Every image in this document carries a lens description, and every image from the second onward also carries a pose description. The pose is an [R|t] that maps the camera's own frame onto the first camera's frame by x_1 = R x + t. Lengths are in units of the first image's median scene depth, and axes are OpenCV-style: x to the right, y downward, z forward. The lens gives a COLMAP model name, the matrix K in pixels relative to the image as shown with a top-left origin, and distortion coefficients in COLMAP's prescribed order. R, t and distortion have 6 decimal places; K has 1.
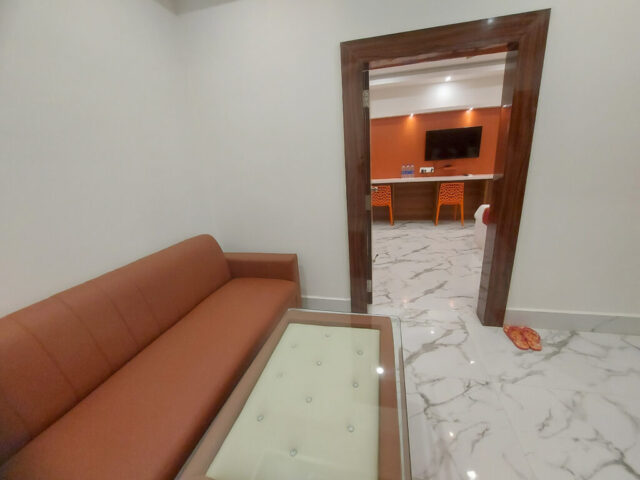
lens RADIAL K [[257.2, 0, 323.8], [0, 257.2, 238.4], [0, 0, 1]] dist [-0.016317, 0.000112]
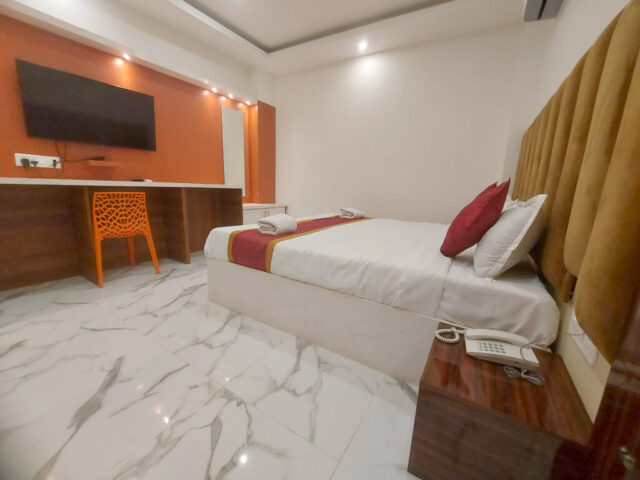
lens RADIAL K [[257.2, 0, 323.8], [0, 257.2, 238.4], [0, 0, 1]] dist [-0.016317, 0.000112]
pose [[0.313746, -0.115121, 0.942502, 0.158887], [0.218948, 0.974644, 0.046163, -0.067969], [-0.923918, 0.191875, 0.330997, 0.495022]]
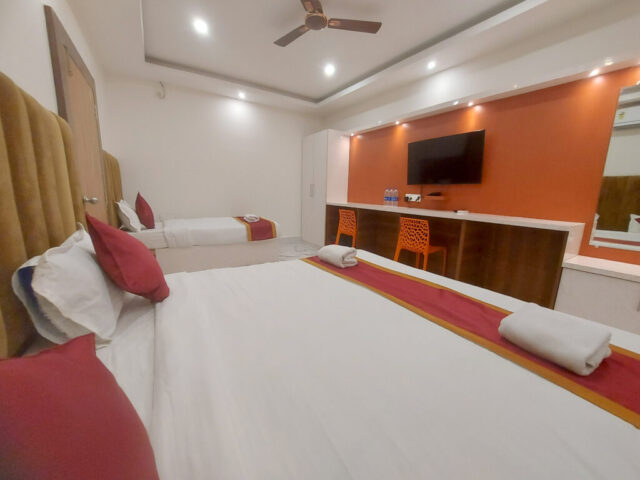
lens RADIAL K [[255.7, 0, 317.2], [0, 255.7, 238.3], [0, 0, 1]] dist [-0.000880, -0.000073]
pose [[0.707255, 0.208465, -0.675524, 0.755643], [-0.268858, 0.963052, 0.015708, -0.107520], [0.653839, 0.170511, 0.737171, 0.356299]]
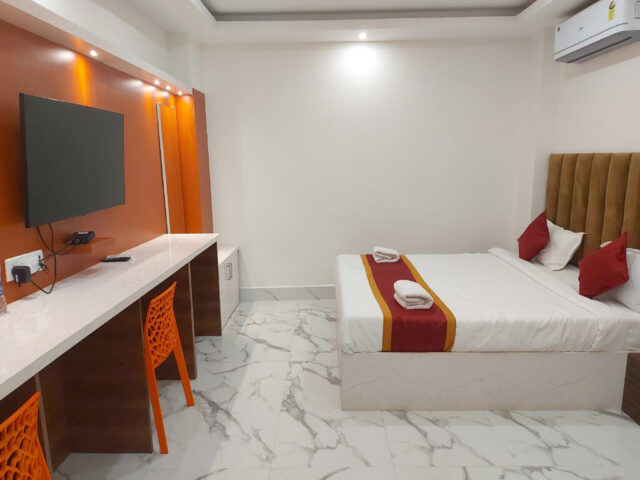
lens RADIAL K [[462.3, 0, 318.5], [0, 462.3, 245.0], [0, 0, 1]] dist [0.062642, -0.073256]
pose [[-0.209978, -0.114053, 0.971031, -0.048267], [0.310477, 0.933987, 0.176841, -0.293987], [-0.927099, 0.338616, -0.160706, 0.877003]]
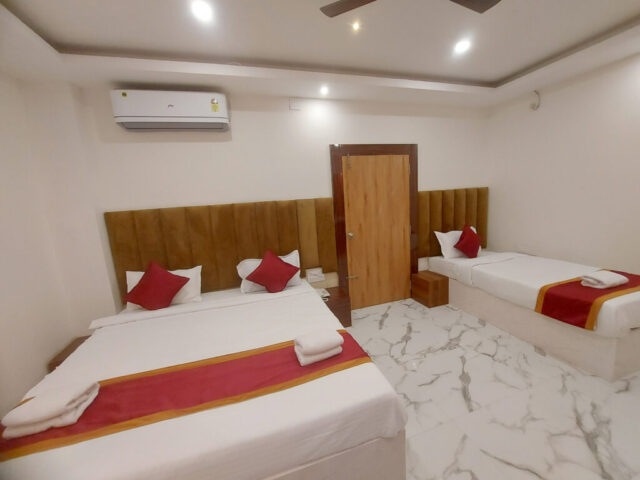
lens RADIAL K [[257.2, 0, 323.8], [0, 257.2, 238.4], [0, 0, 1]] dist [-0.016317, 0.000112]
pose [[-0.853074, 0.197446, -0.482990, 0.634622], [-0.034182, 0.902506, 0.429318, -0.342569], [0.520668, 0.382750, -0.763156, 0.884640]]
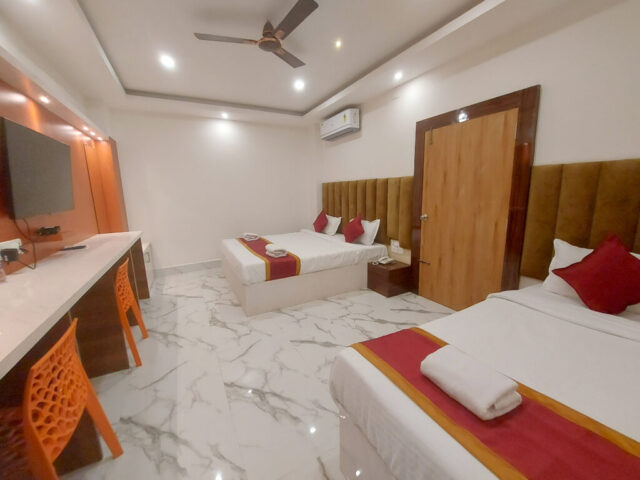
lens RADIAL K [[257.2, 0, 323.8], [0, 257.2, 238.4], [0, 0, 1]] dist [-0.016317, 0.000112]
pose [[-0.663254, -0.055792, 0.746312, -0.053305], [0.279529, 0.906579, 0.316192, -0.285758], [-0.694232, 0.418331, -0.585697, 0.970590]]
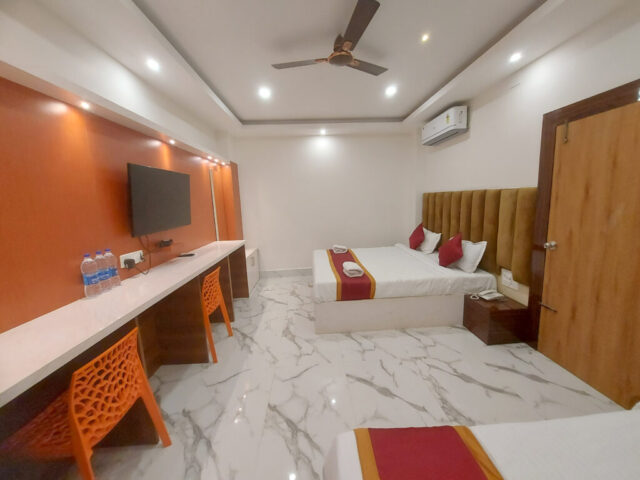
lens RADIAL K [[257.2, 0, 323.8], [0, 257.2, 238.4], [0, 0, 1]] dist [-0.016317, 0.000112]
pose [[-0.275552, -0.072531, 0.958546, -0.059032], [0.330091, 0.929378, 0.165215, -0.280703], [-0.902835, 0.361933, -0.232150, 0.865998]]
